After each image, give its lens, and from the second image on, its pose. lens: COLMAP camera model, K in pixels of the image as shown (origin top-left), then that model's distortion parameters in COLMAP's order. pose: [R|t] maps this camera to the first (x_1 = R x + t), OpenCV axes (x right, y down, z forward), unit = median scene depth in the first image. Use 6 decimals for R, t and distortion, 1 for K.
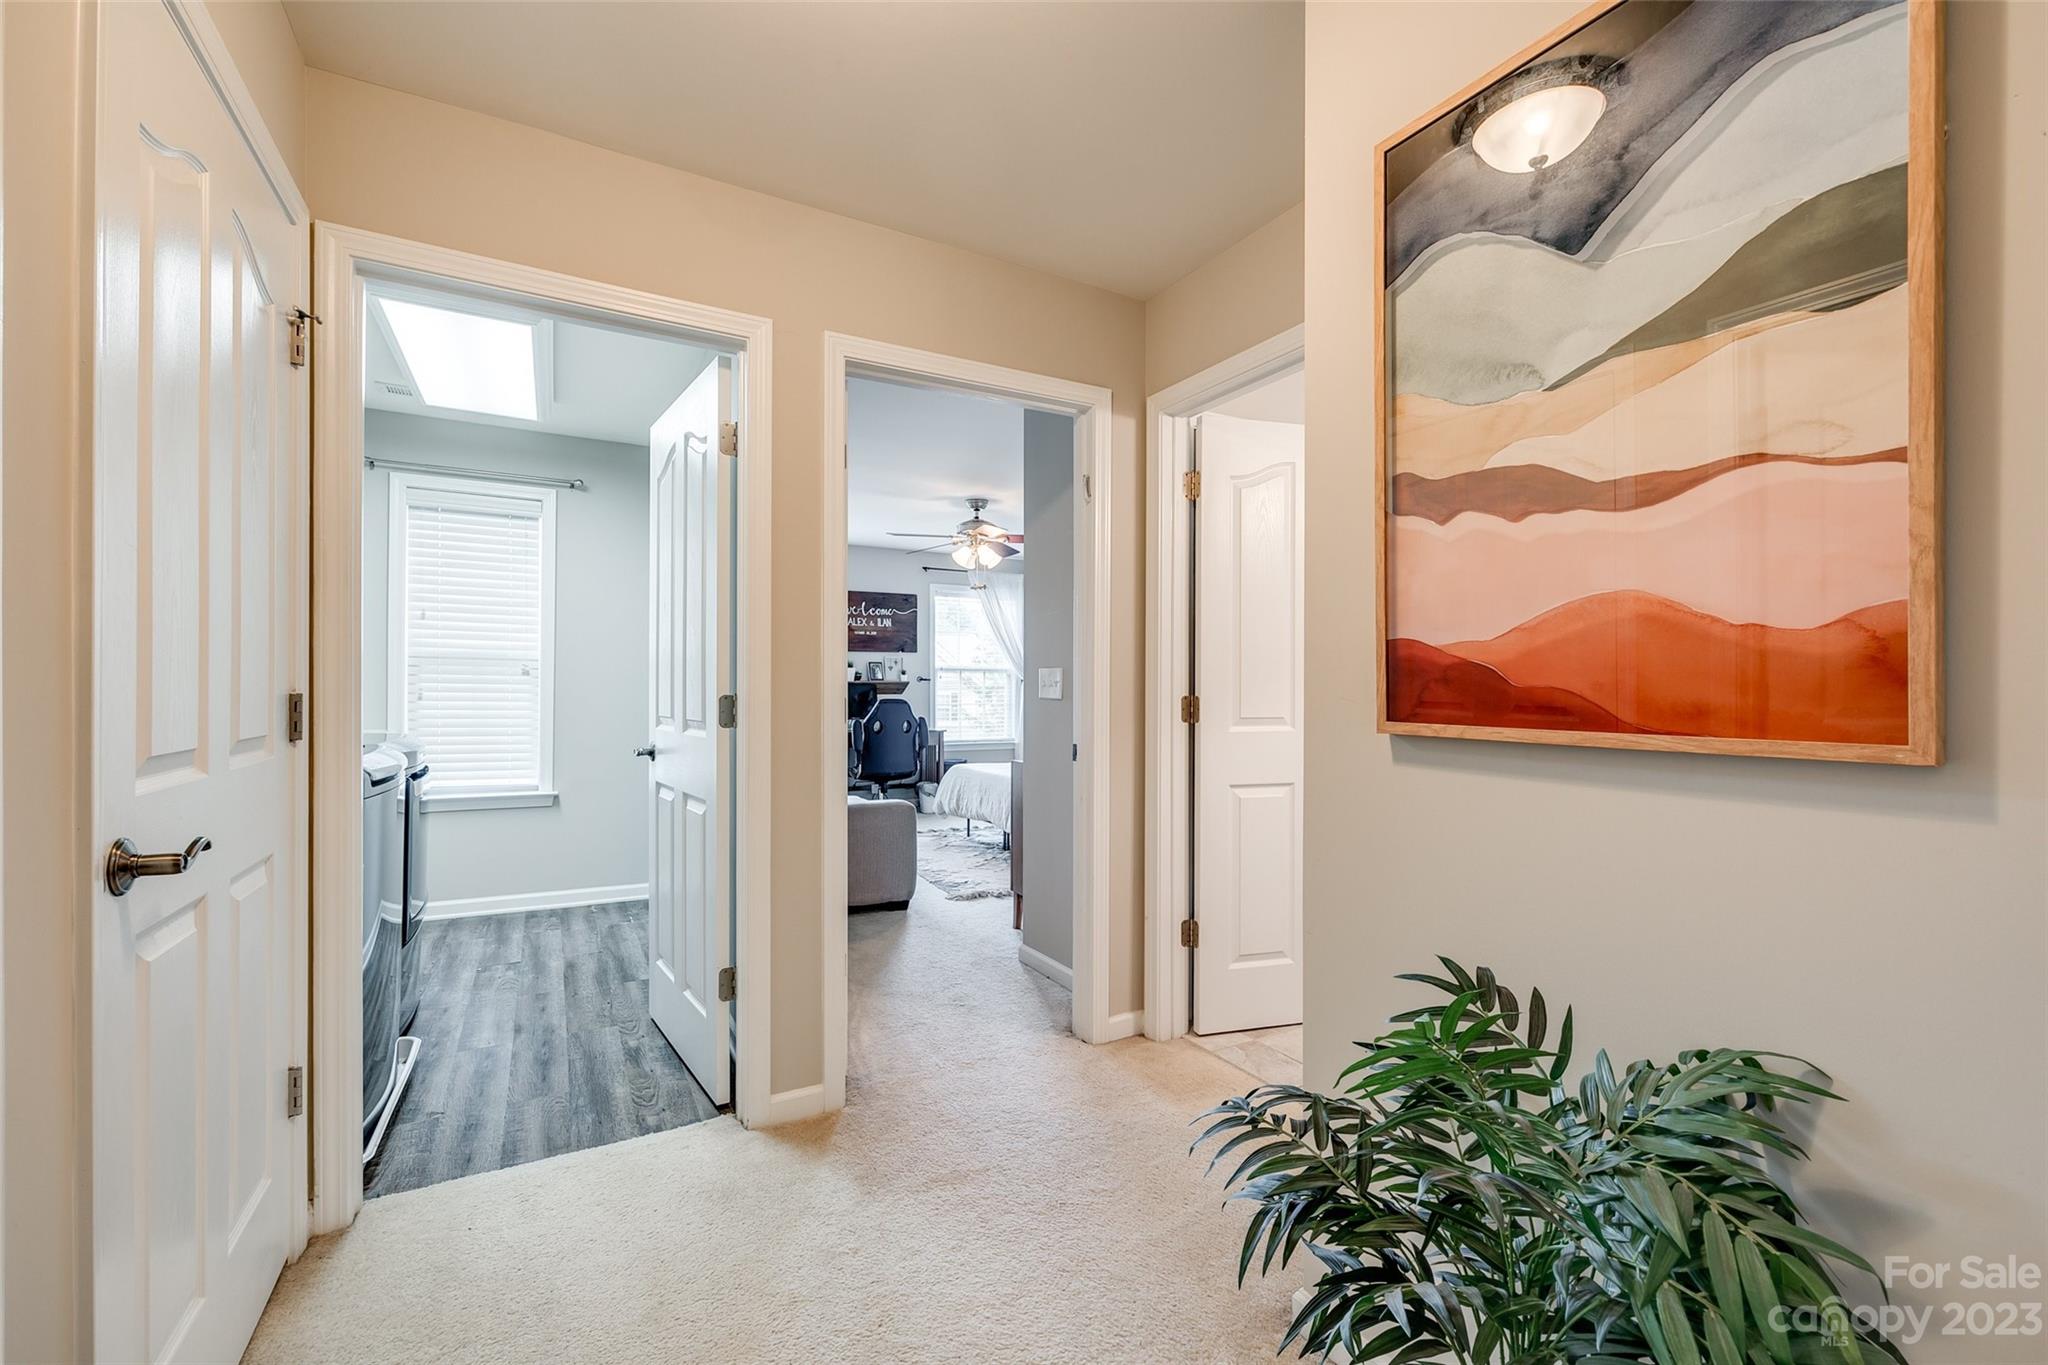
lens RADIAL K [[824.7, 0, 1022.1], [0, 824.7, 679.3], [0, 0, 1]] dist [-0.001972, -0.000168]
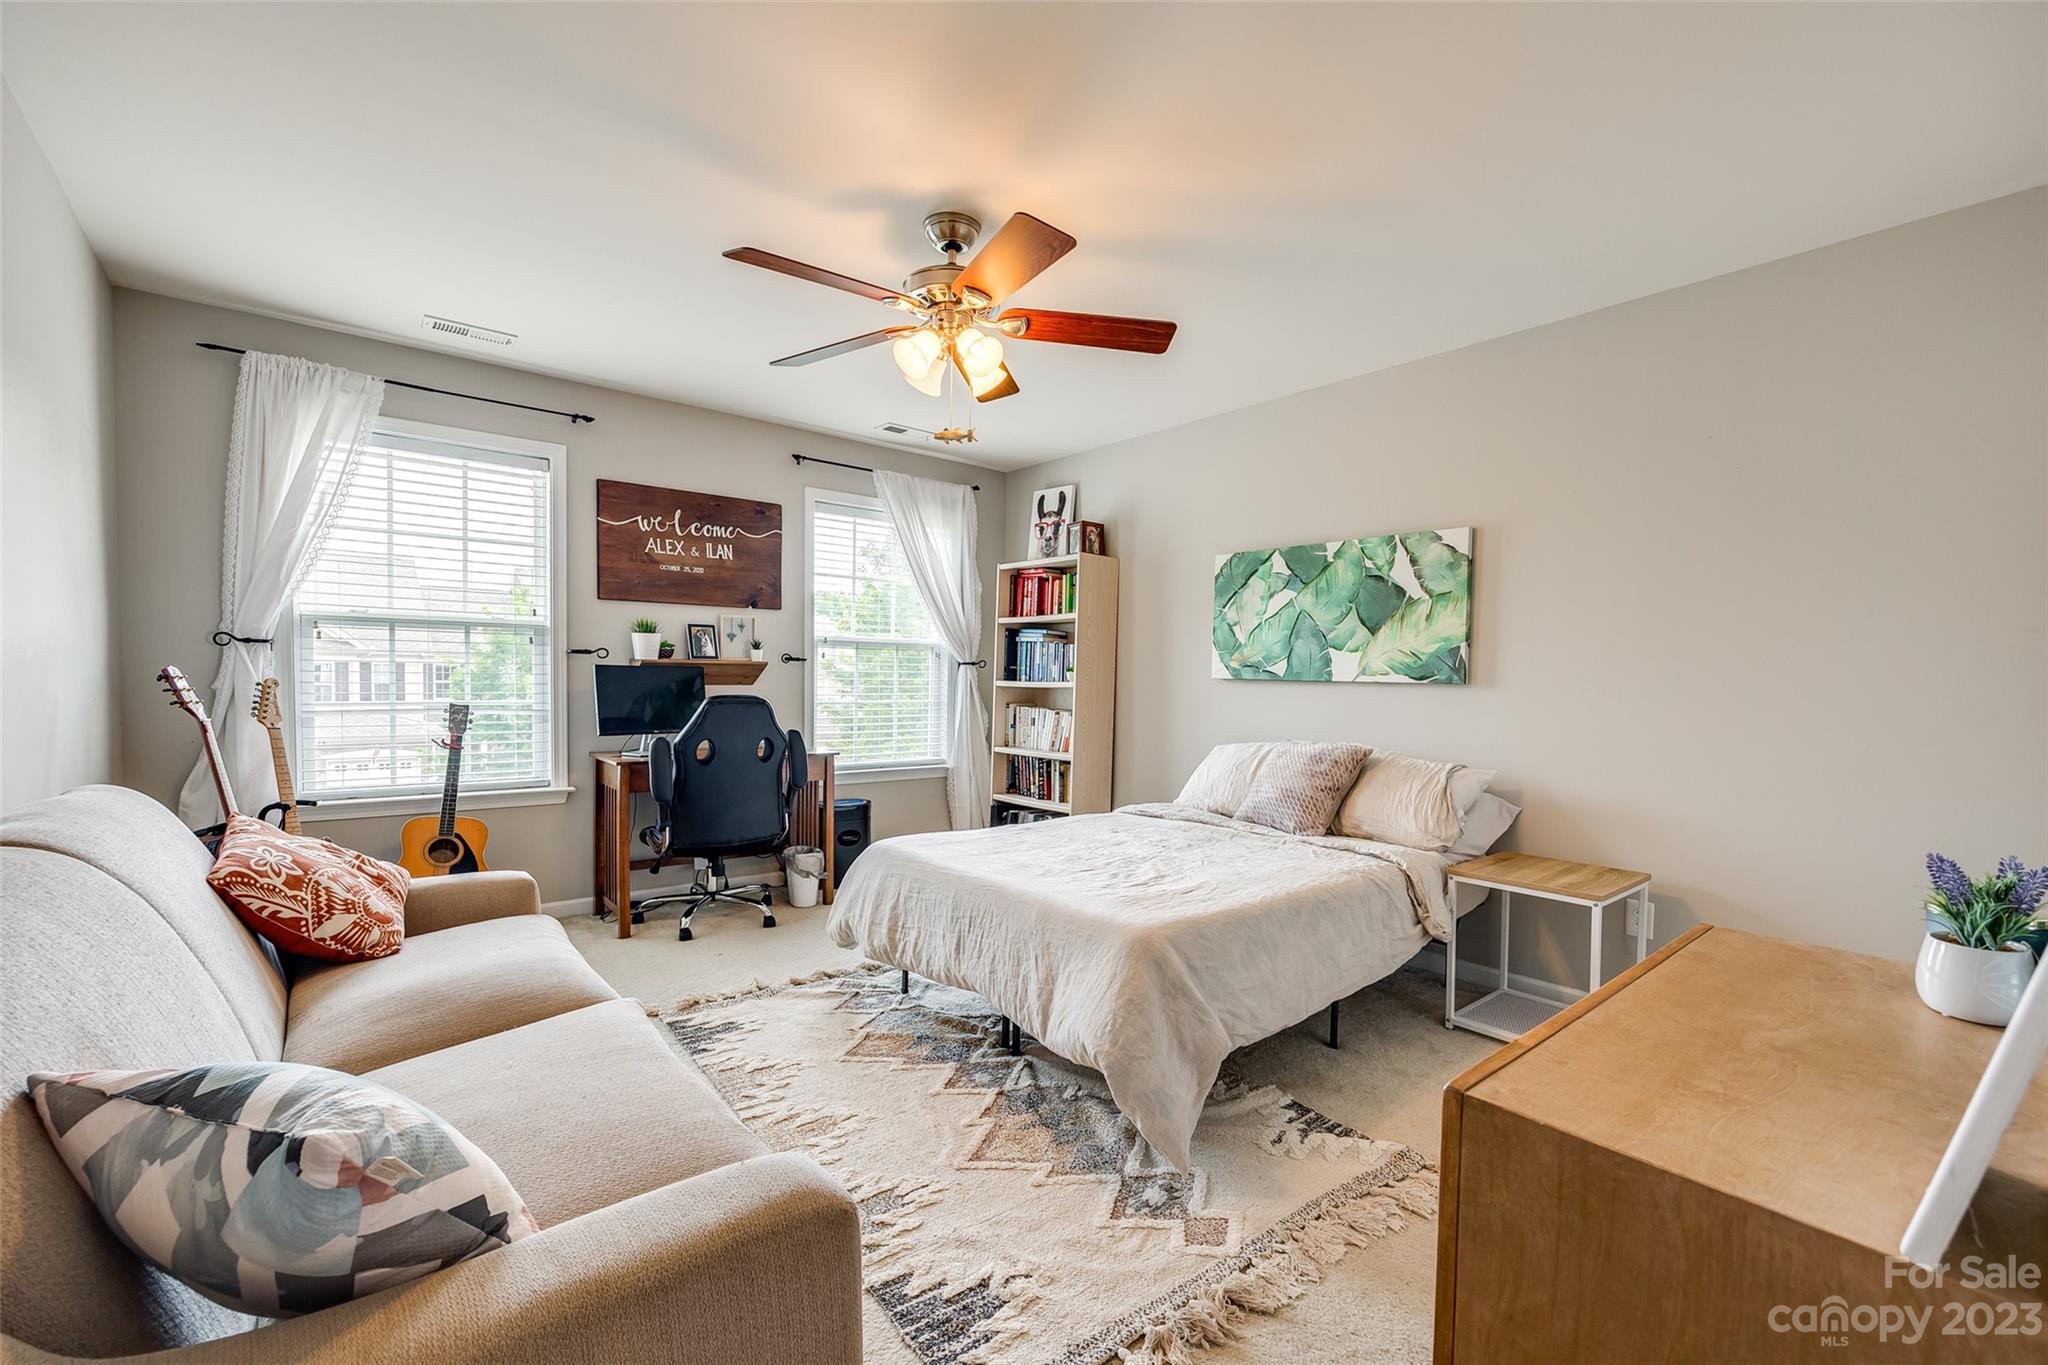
lens RADIAL K [[824.7, 0, 1022.1], [0, 824.7, 679.3], [0, 0, 1]] dist [-0.001972, -0.000168]
pose [[0.983077, 0.004244, 0.183146, -0.072980], [-0.007495, 0.999826, 0.017064, 0.003779], [-0.183042, -0.018147, 0.982938, 0.445884]]
